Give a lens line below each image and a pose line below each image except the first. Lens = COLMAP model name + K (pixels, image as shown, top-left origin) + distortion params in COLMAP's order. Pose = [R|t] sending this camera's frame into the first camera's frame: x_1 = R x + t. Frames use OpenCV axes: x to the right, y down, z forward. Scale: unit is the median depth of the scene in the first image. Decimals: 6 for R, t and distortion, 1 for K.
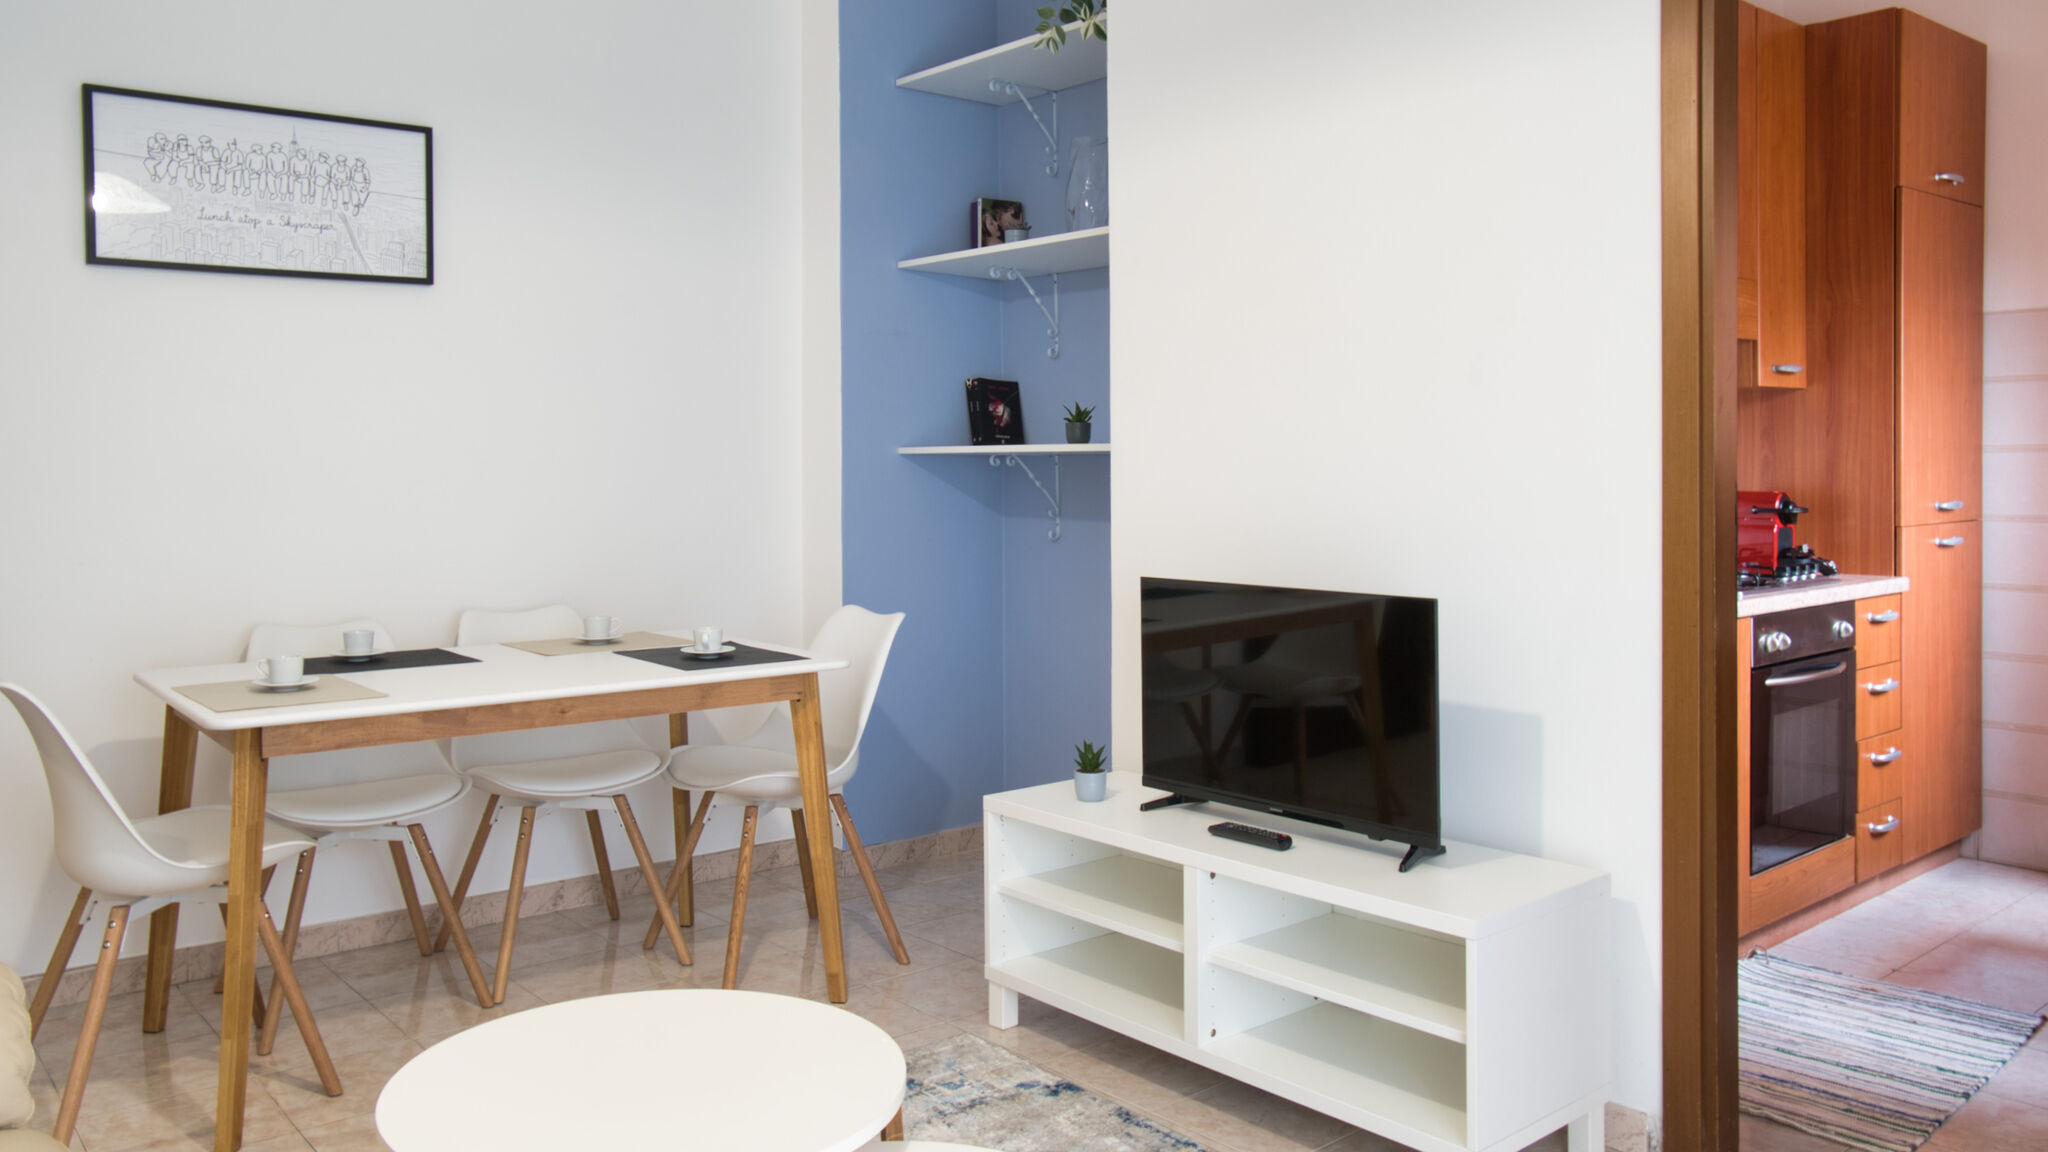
lens RADIAL K [[1573.9, 0, 1033.1], [0, 1573.9, 478.8], [0, 0, 1]] dist [-0.091615, 0.101976]
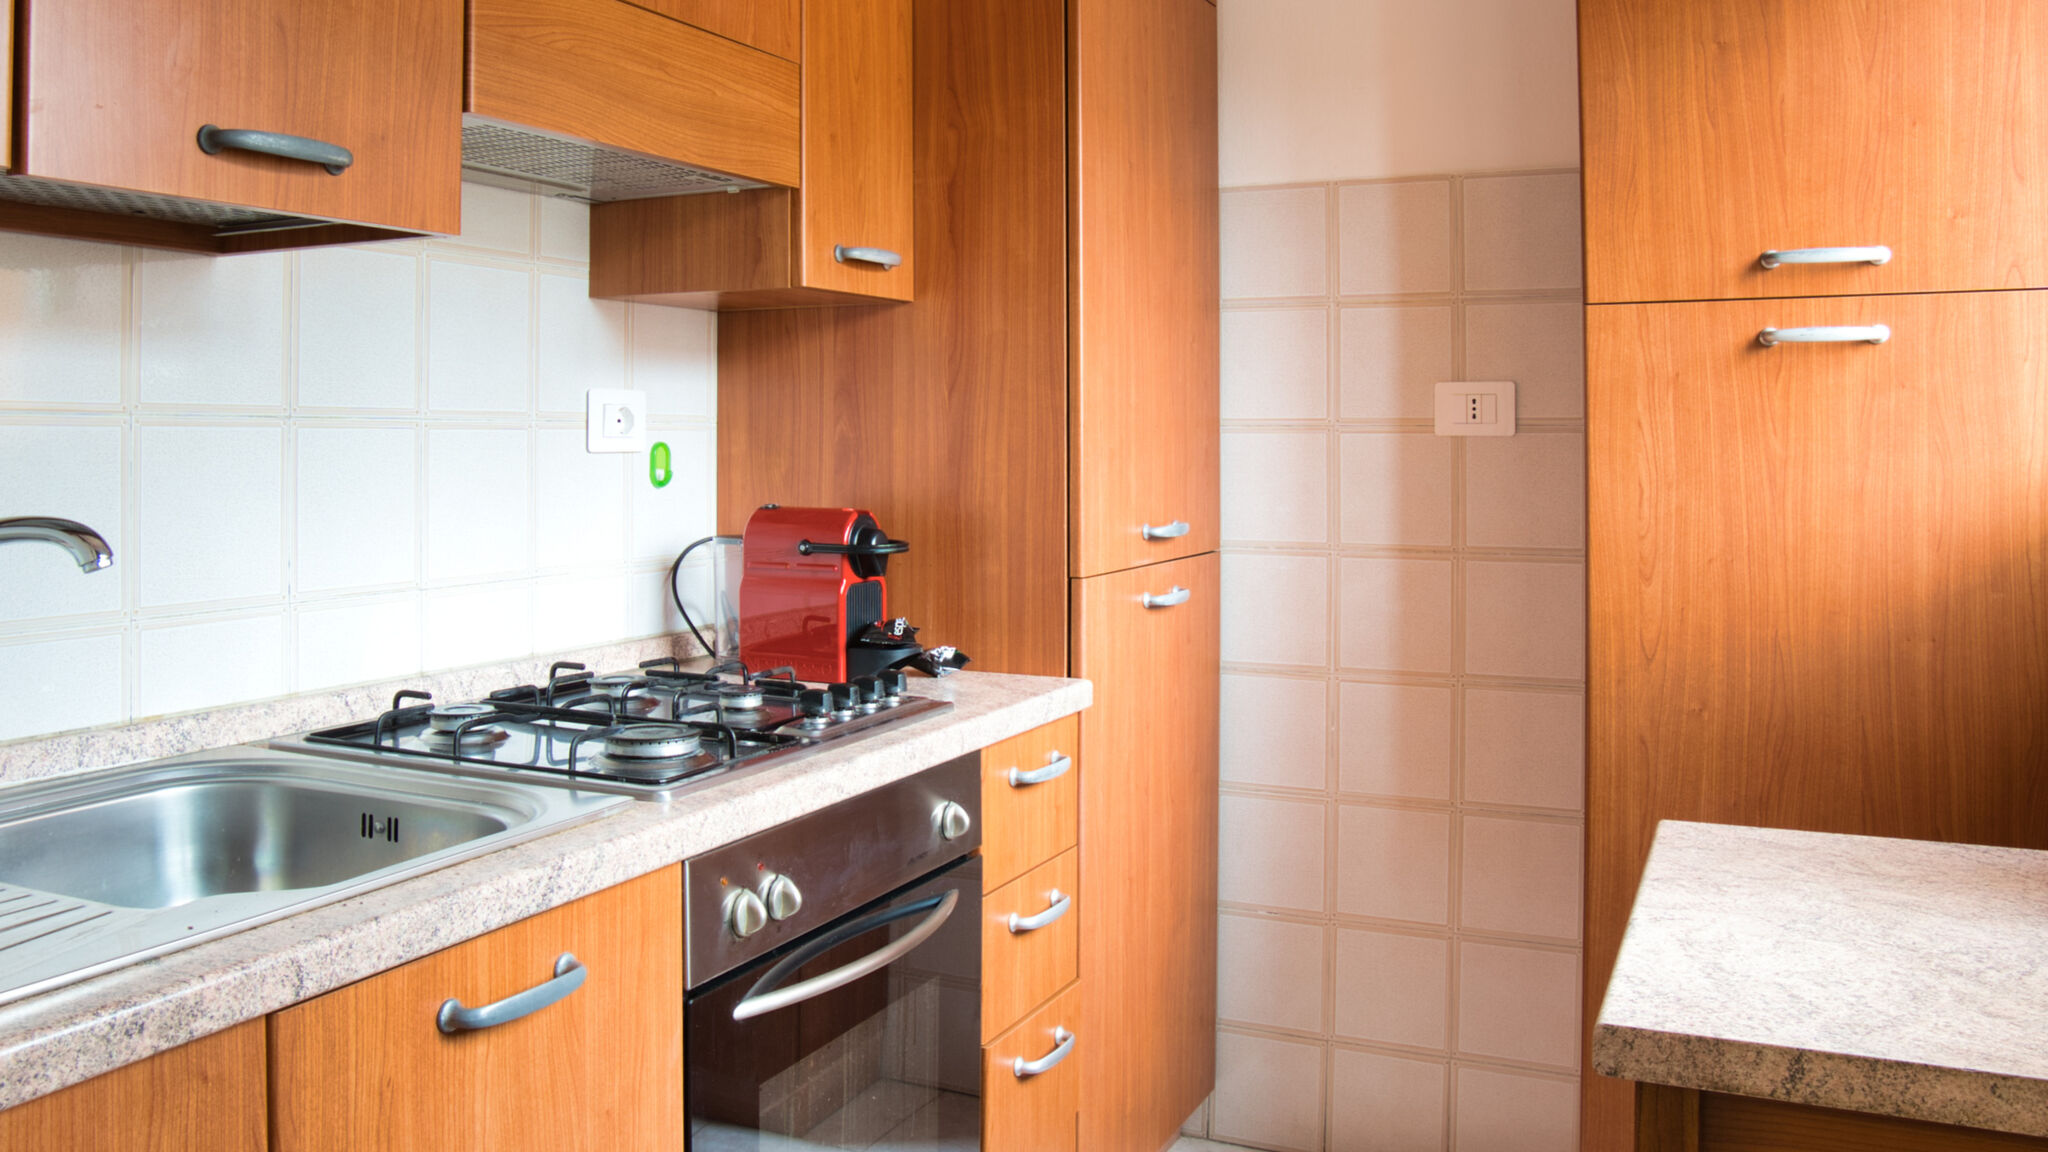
lens RADIAL K [[1694.8, 0, 971.4], [0, 1694.8, 422.1], [0, 0, 1]] dist [-0.127844, 0.076595]
pose [[0.917916, 0.008509, 0.396684, 0.305396], [0.001535, 0.999686, -0.024995, -0.005663], [-0.396773, 0.023552, 0.917615, 0.498407]]
